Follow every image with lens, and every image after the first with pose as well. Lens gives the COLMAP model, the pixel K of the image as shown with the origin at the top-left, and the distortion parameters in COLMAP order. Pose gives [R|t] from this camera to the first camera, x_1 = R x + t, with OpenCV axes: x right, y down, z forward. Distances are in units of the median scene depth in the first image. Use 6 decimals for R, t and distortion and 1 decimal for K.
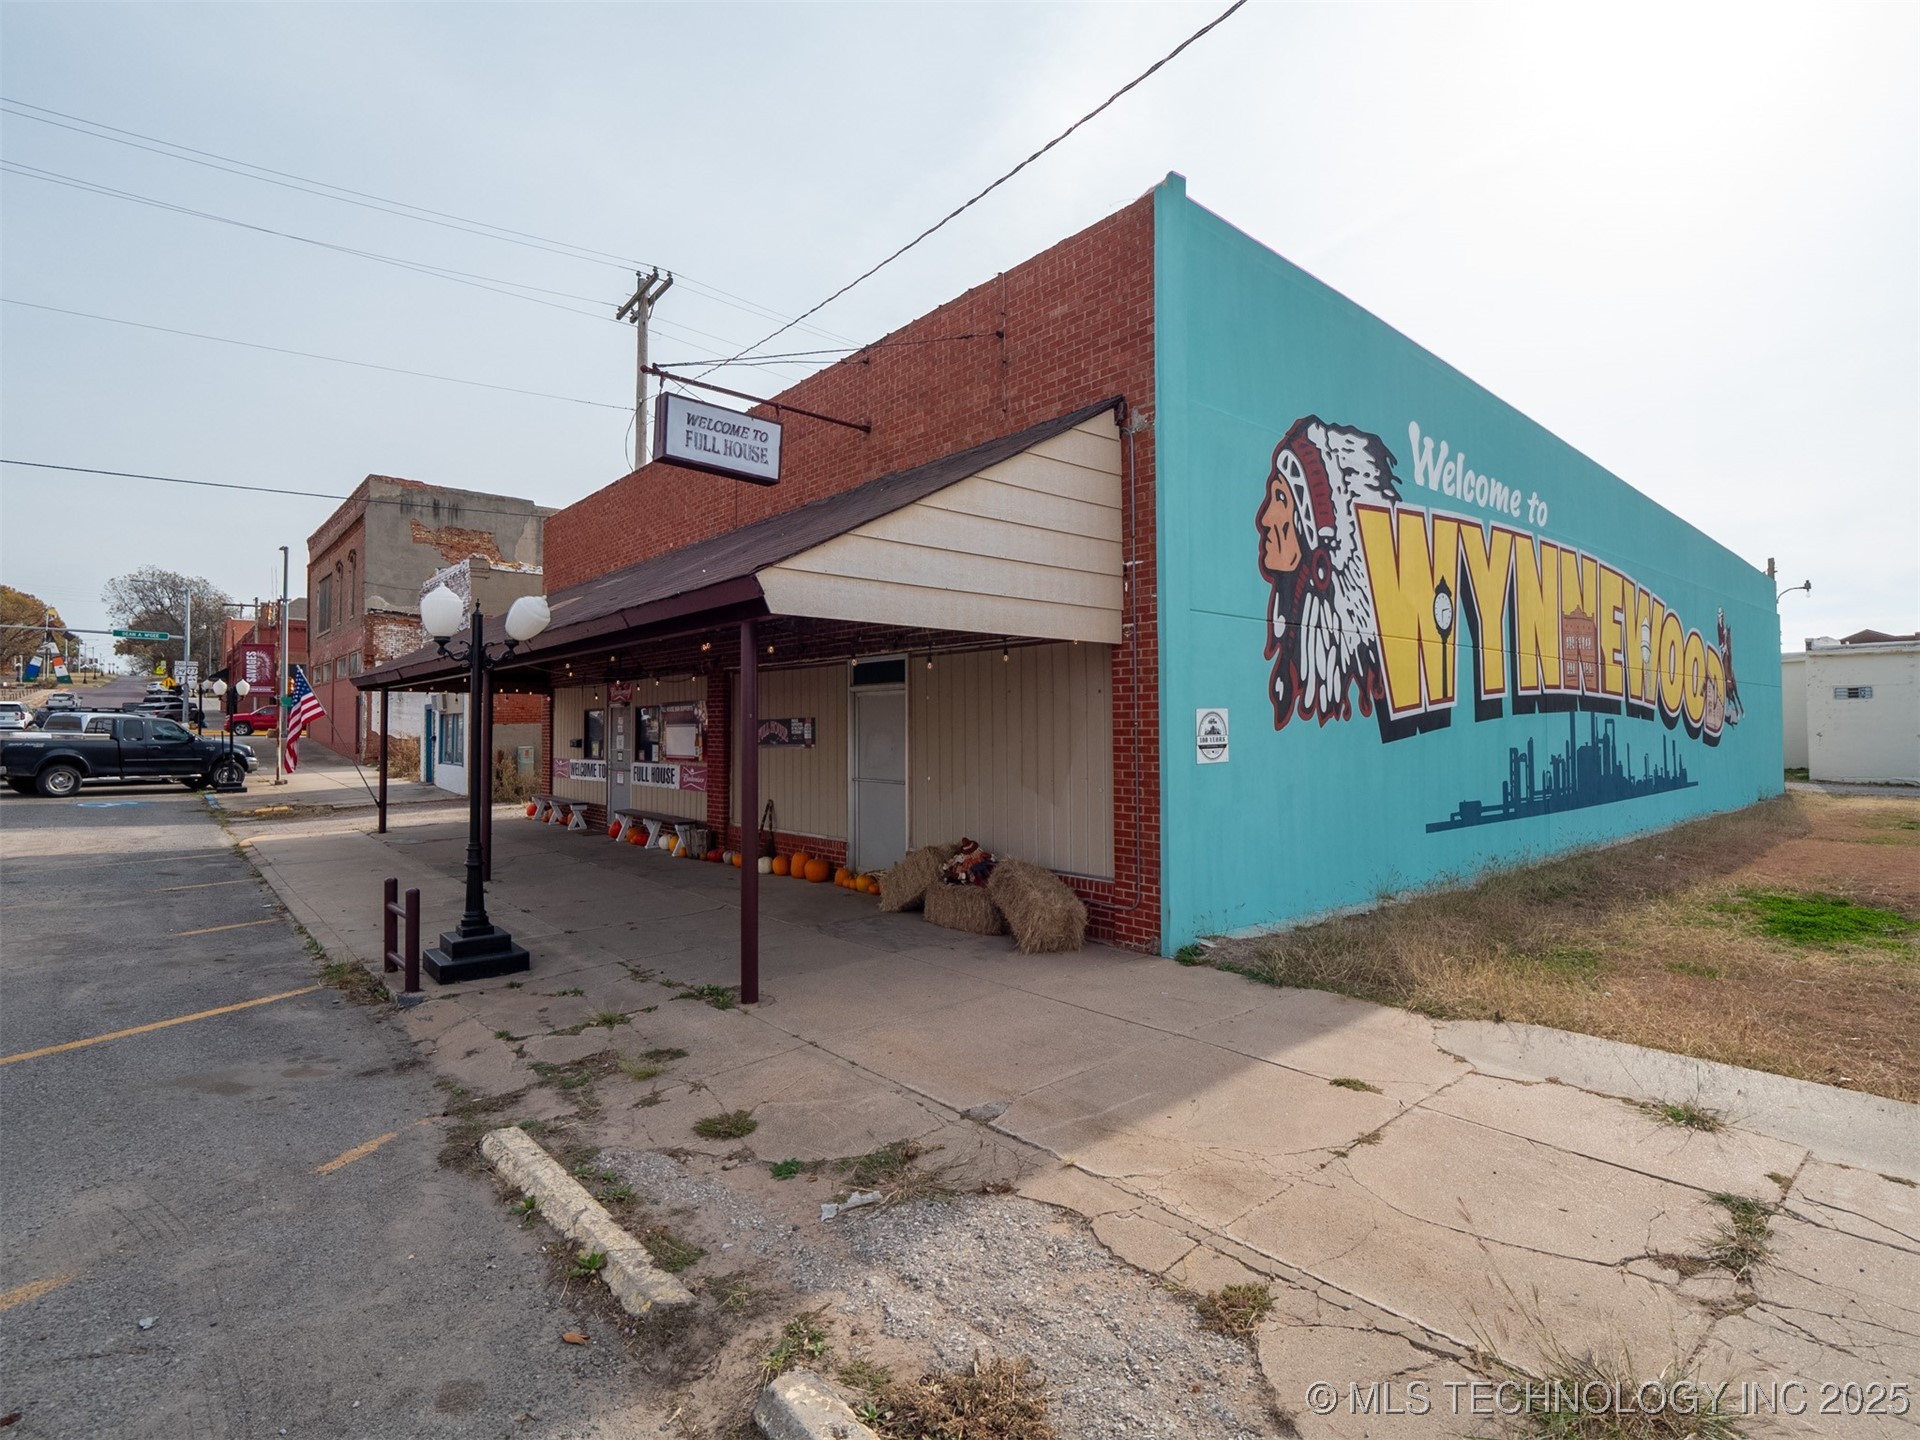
lens RADIAL K [[956.6, 0, 972.1], [0, 956.6, 722.3], [0, 0, 1]] dist [-0.013589, -0.000839]
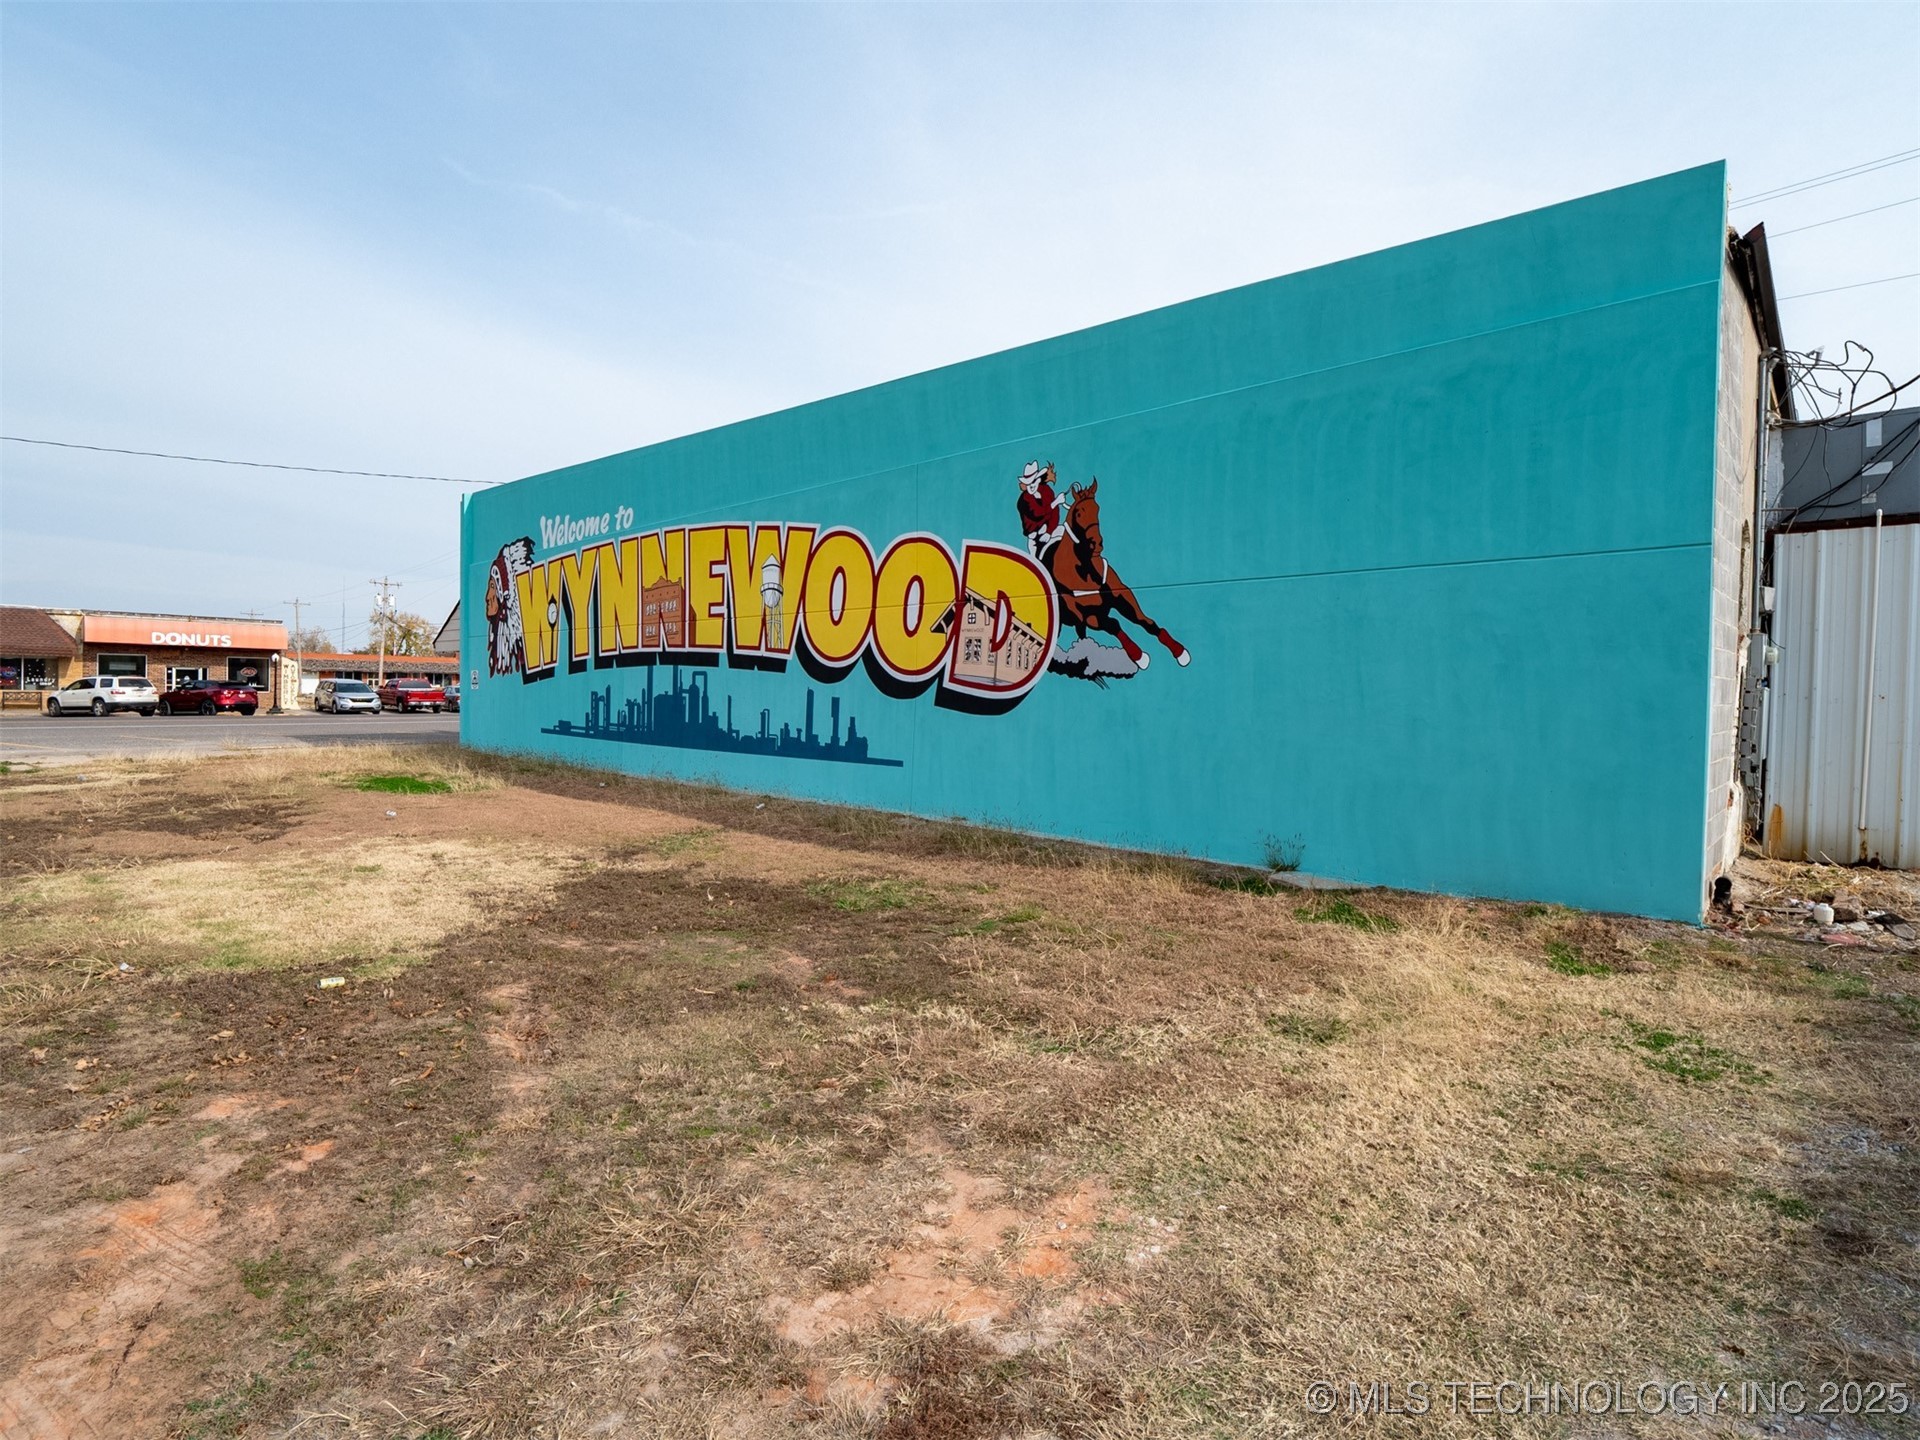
lens RADIAL K [[934.2, 0, 959.5], [0, 934.2, 710.5], [0, 0, 1]] dist [-0.000622, -0.000026]
pose [[0.095611, 0.038380, -0.994679, 2.010151], [0.002282, 0.999245, 0.038775, 0.000783], [0.995416, -0.005977, 0.095451, 1.373527]]
